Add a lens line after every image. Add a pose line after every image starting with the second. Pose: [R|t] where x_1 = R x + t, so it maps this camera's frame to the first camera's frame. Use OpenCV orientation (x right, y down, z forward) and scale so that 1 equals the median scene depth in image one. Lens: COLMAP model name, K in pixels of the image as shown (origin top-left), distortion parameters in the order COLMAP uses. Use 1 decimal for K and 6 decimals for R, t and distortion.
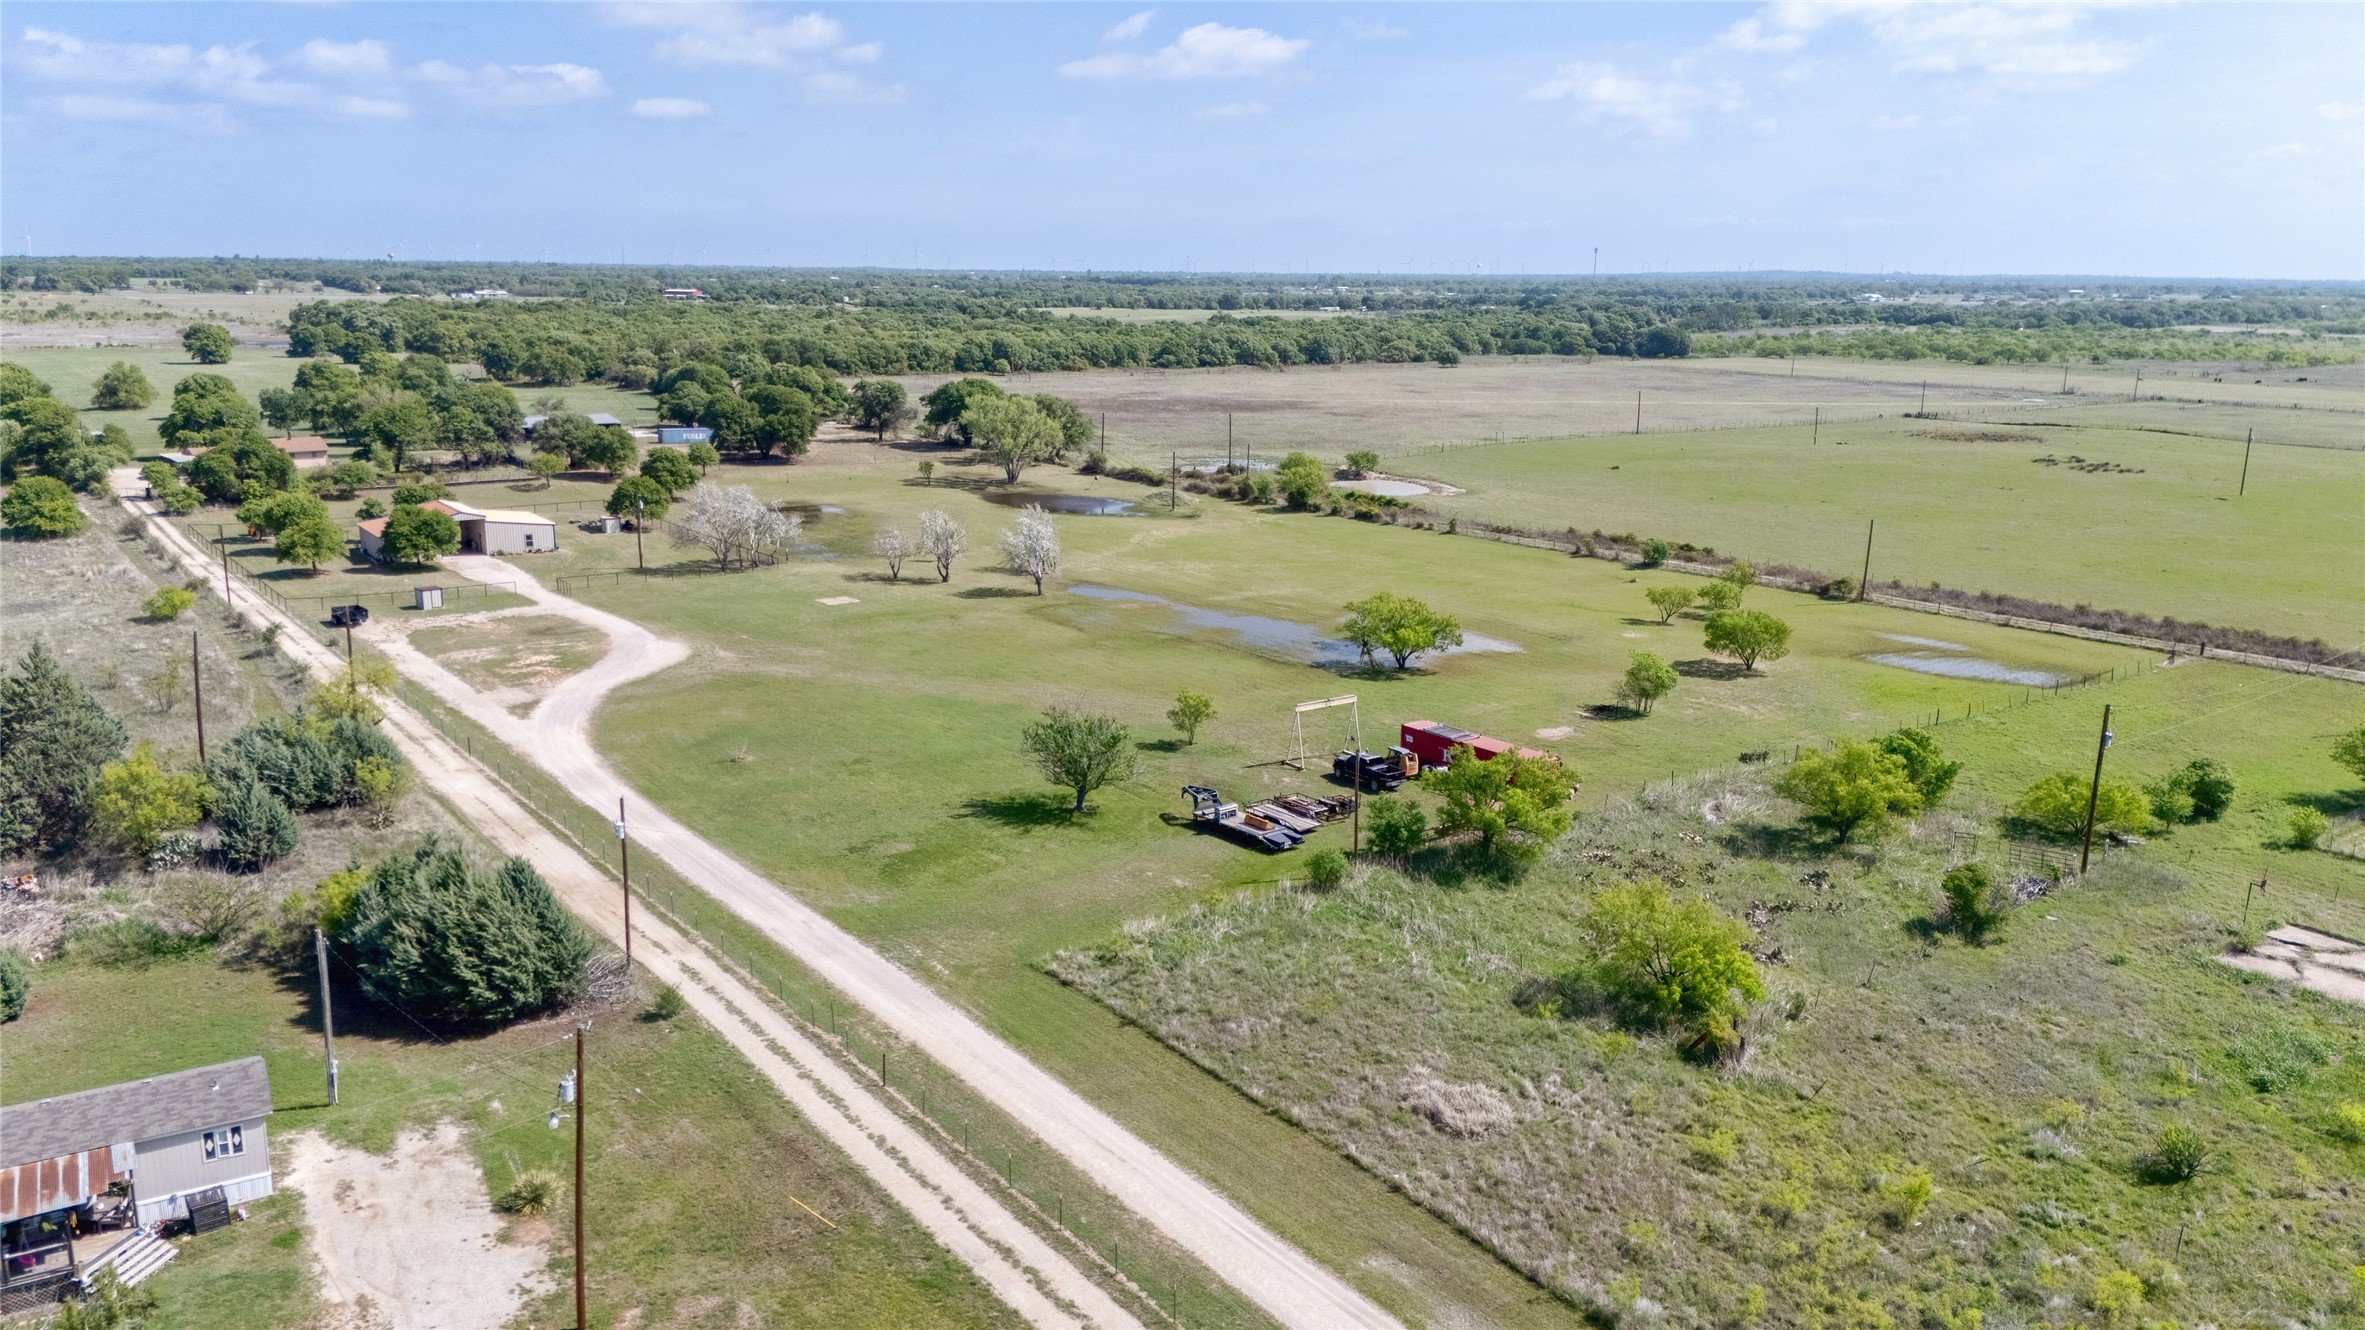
lens RADIAL K [[1708.6, 0, 1166.1], [0, 1708.6, 631.9], [0, 0, 1]] dist [0.165143, -0.230846]
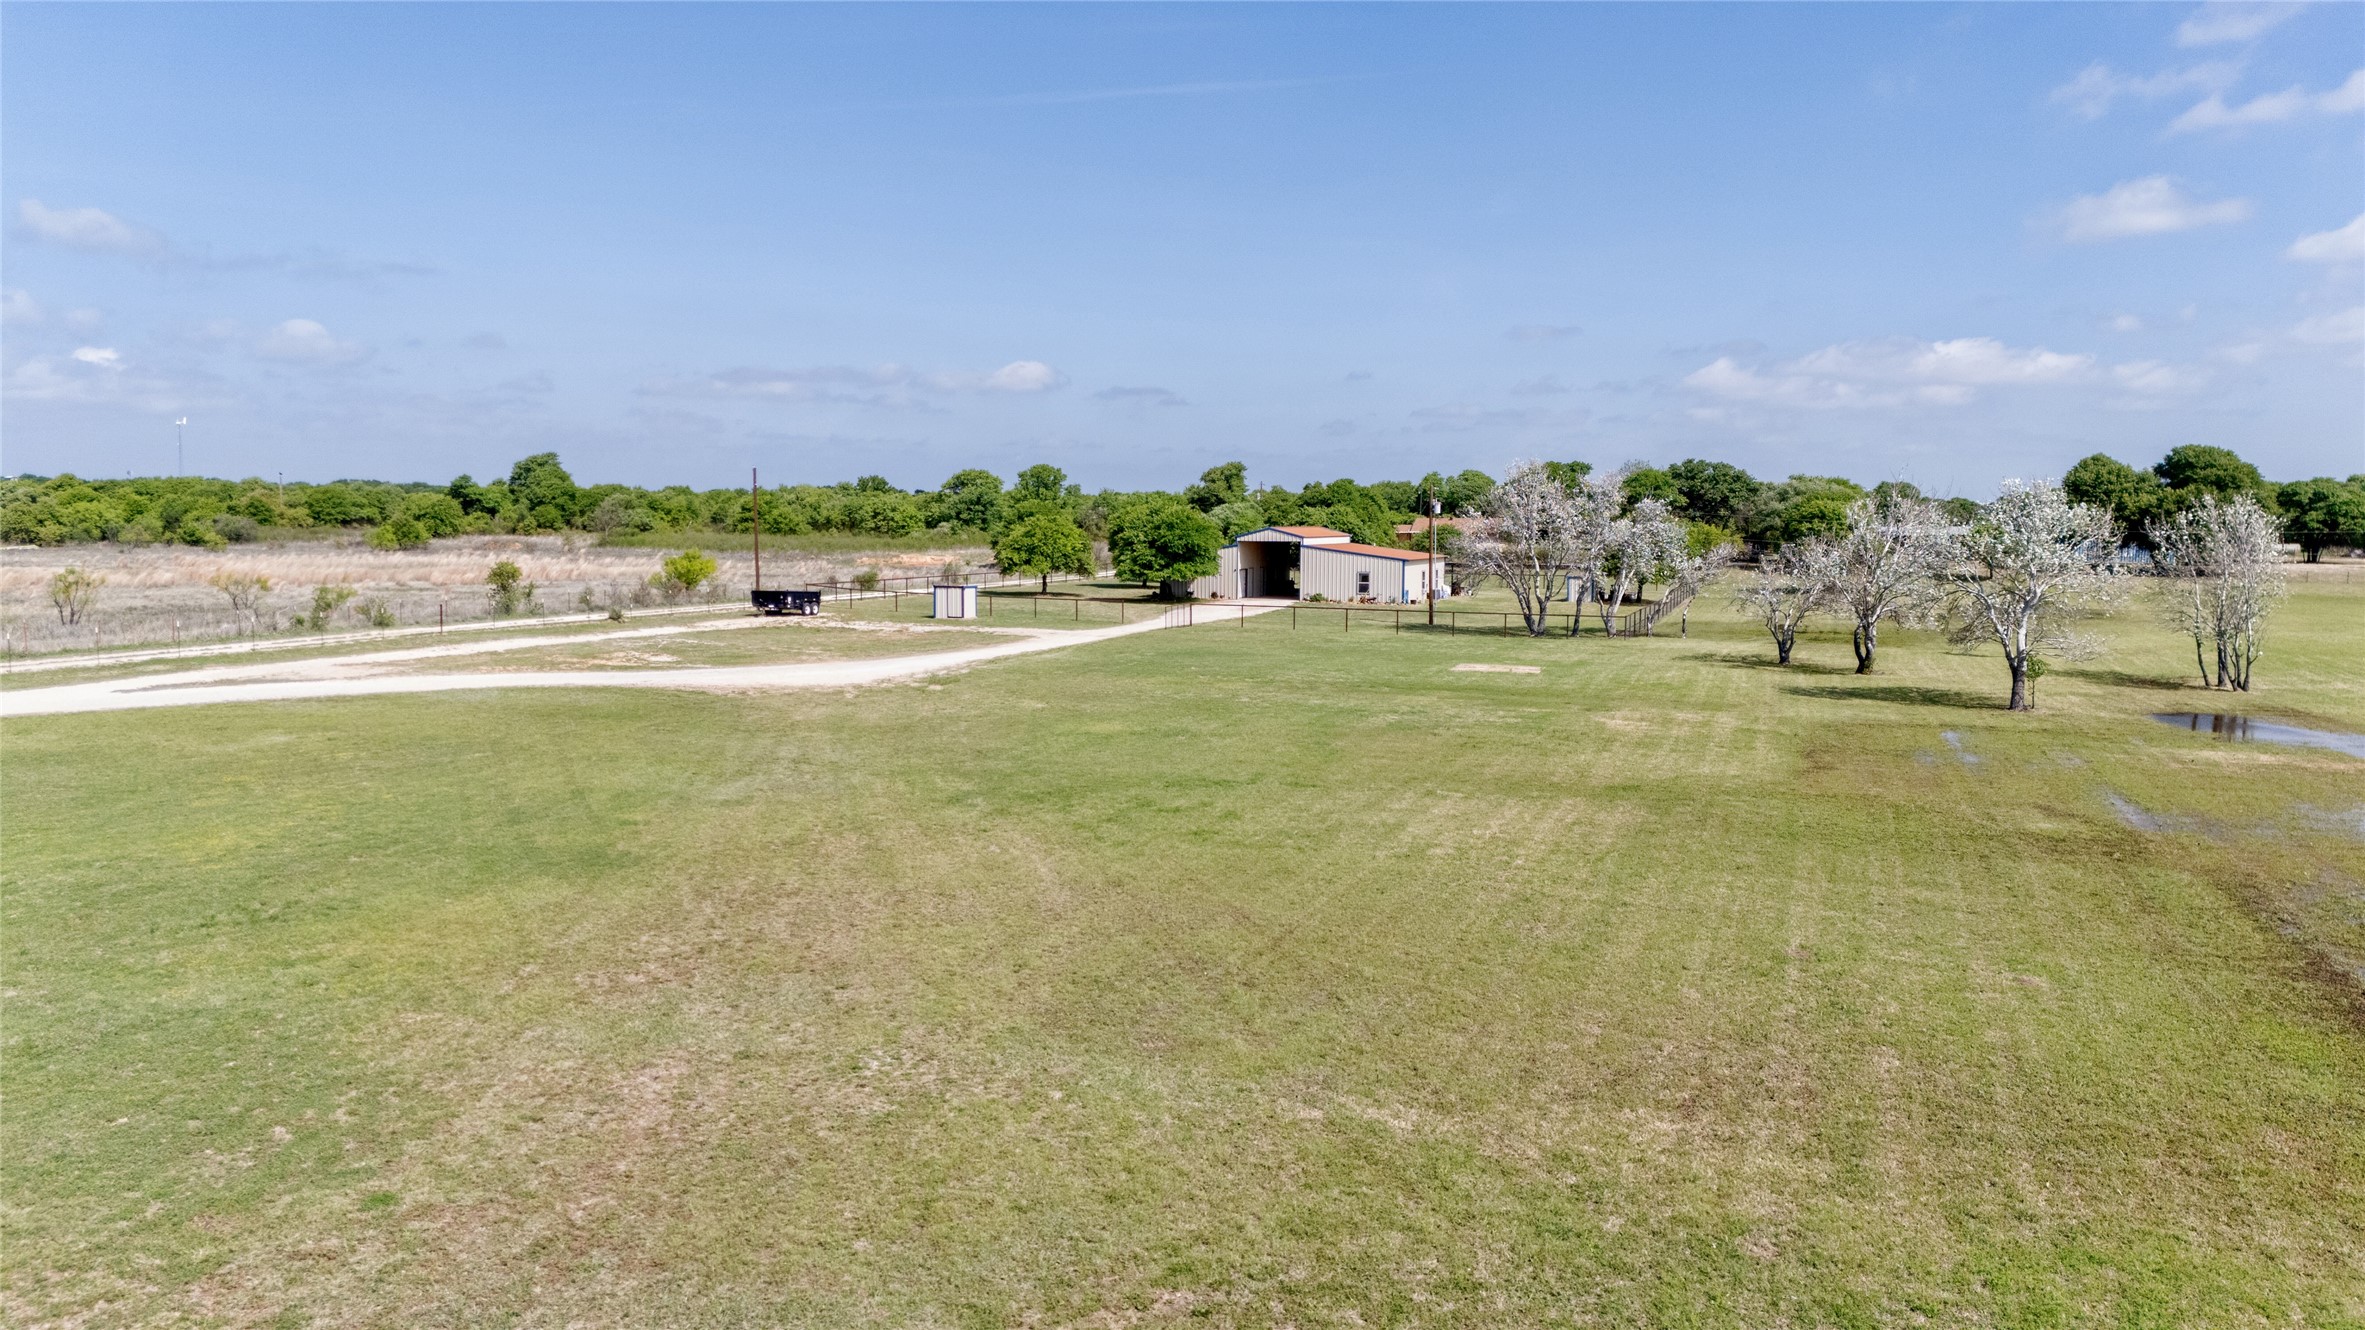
lens RADIAL K [[1702.3, 0, 1228.0], [0, 1702.3, 739.0], [0, 0, 1]] dist [0.075002, -0.001488]
pose [[0.568166, 0.099840, -0.816835, 0.109559], [-0.167756, 0.985821, 0.003808, 0.007787], [0.805634, 0.134866, 0.576859, 0.656181]]
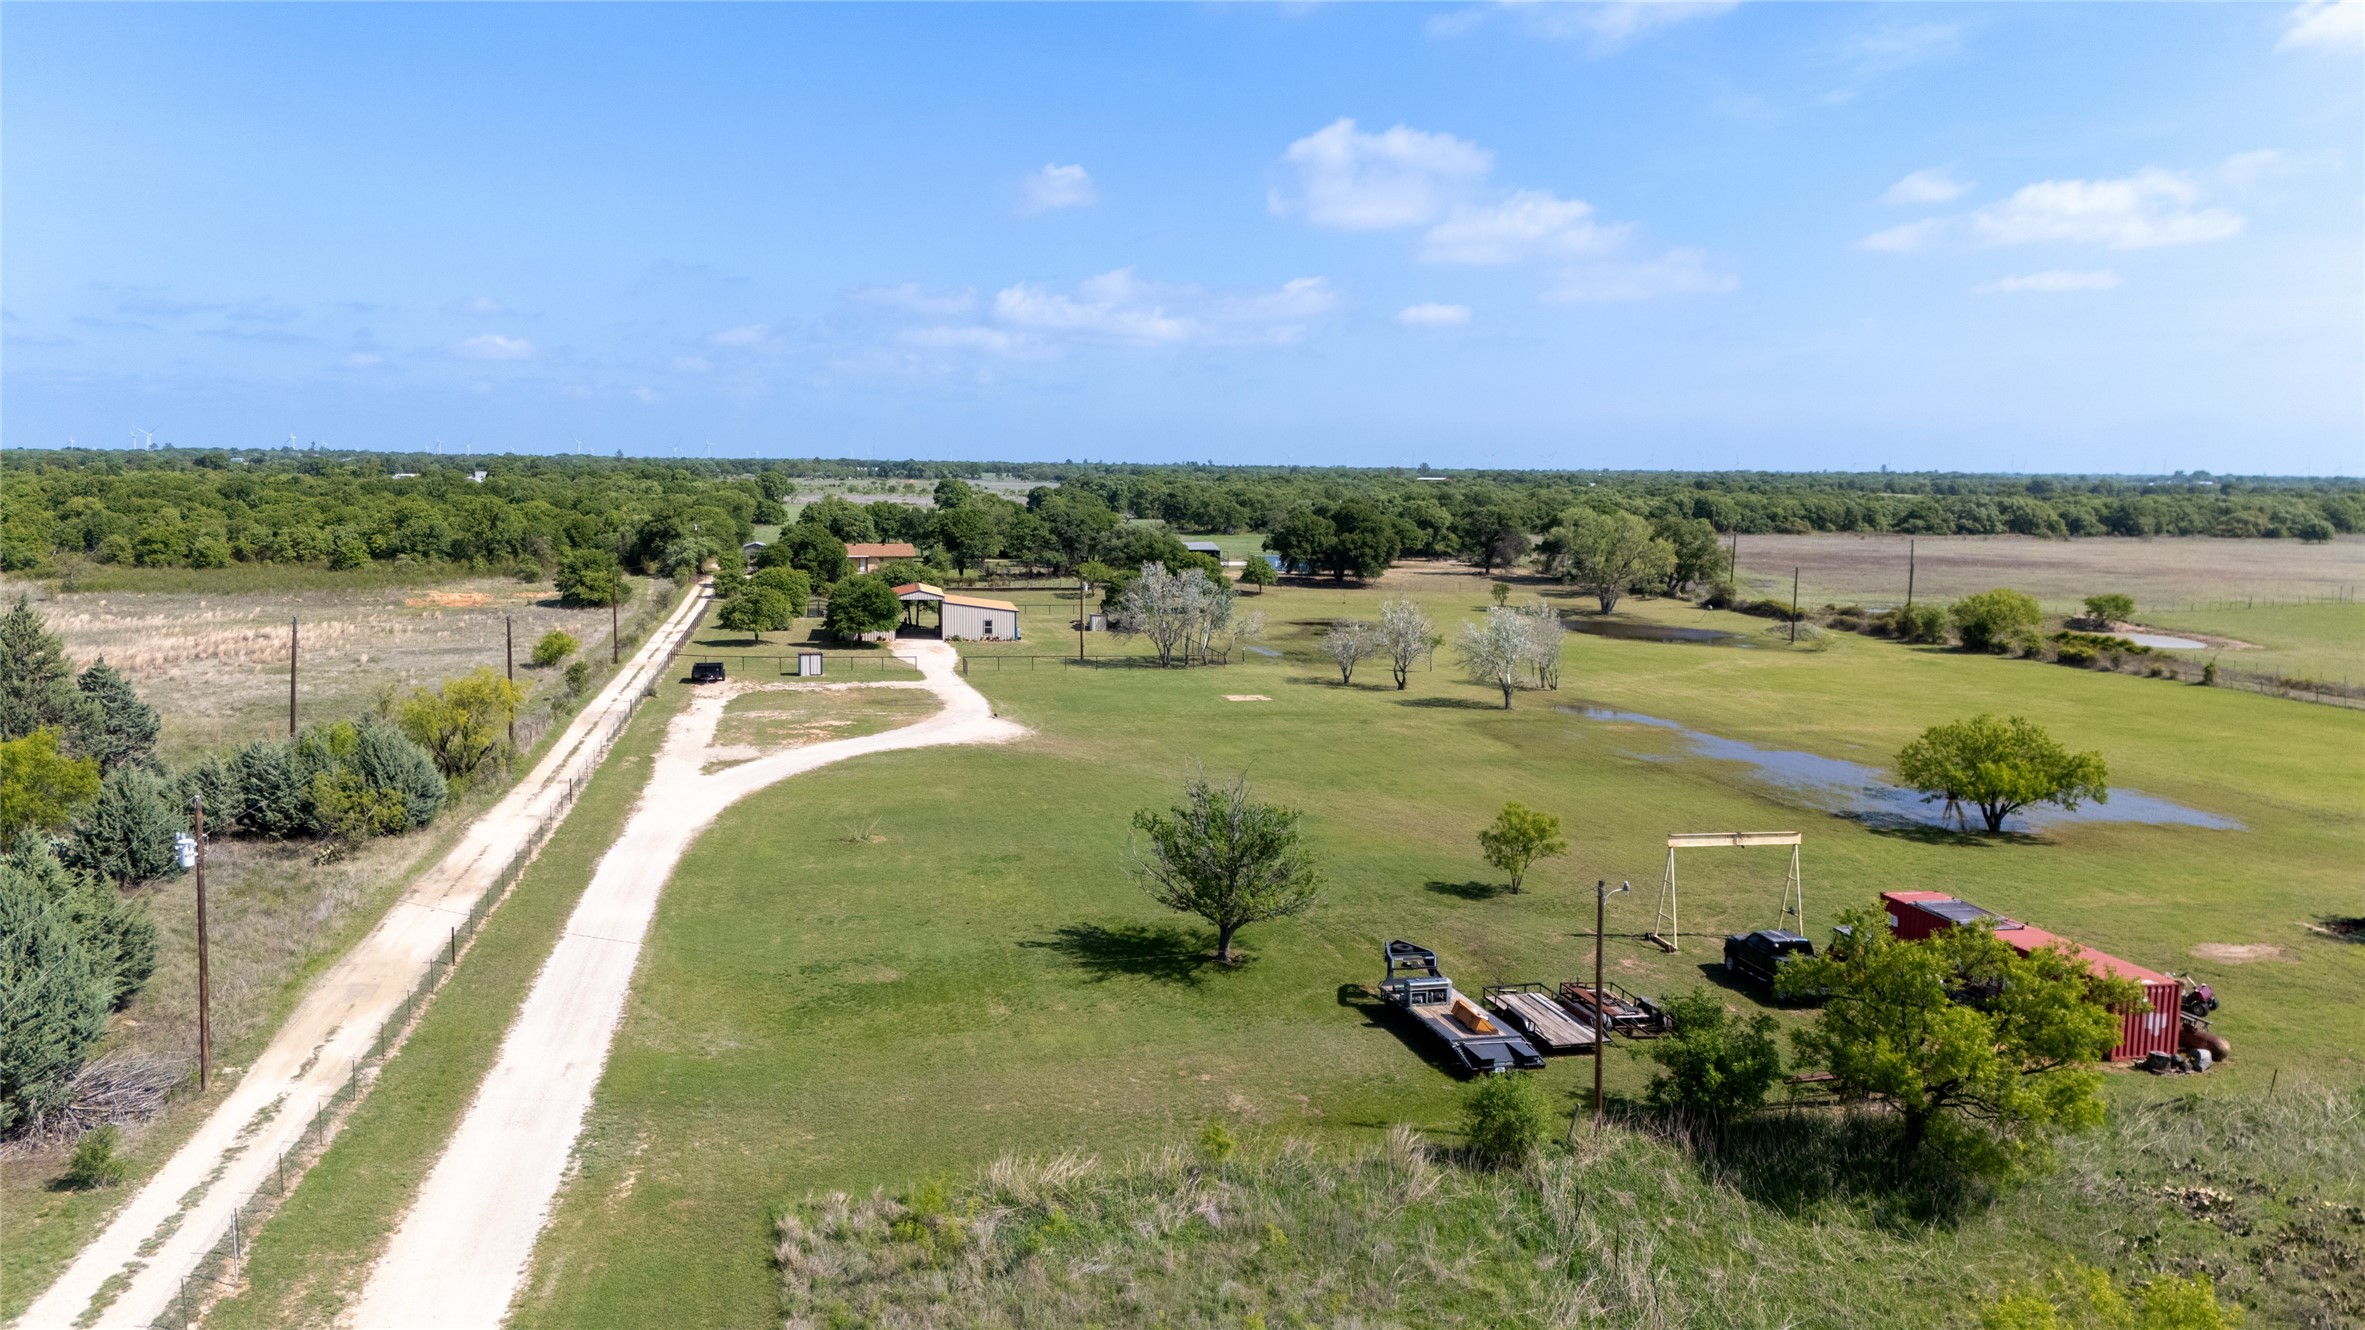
lens RADIAL K [[1706.9, 0, 1174.2], [0, 1706.9, 611.0], [0, 0, 1]] dist [0.095351, -0.114747]
pose [[0.904651, 0.035533, -0.424670, 0.104555], [-0.089922, 0.989997, -0.108721, 0.028673], [0.416559, 0.136541, 0.898797, 0.253074]]
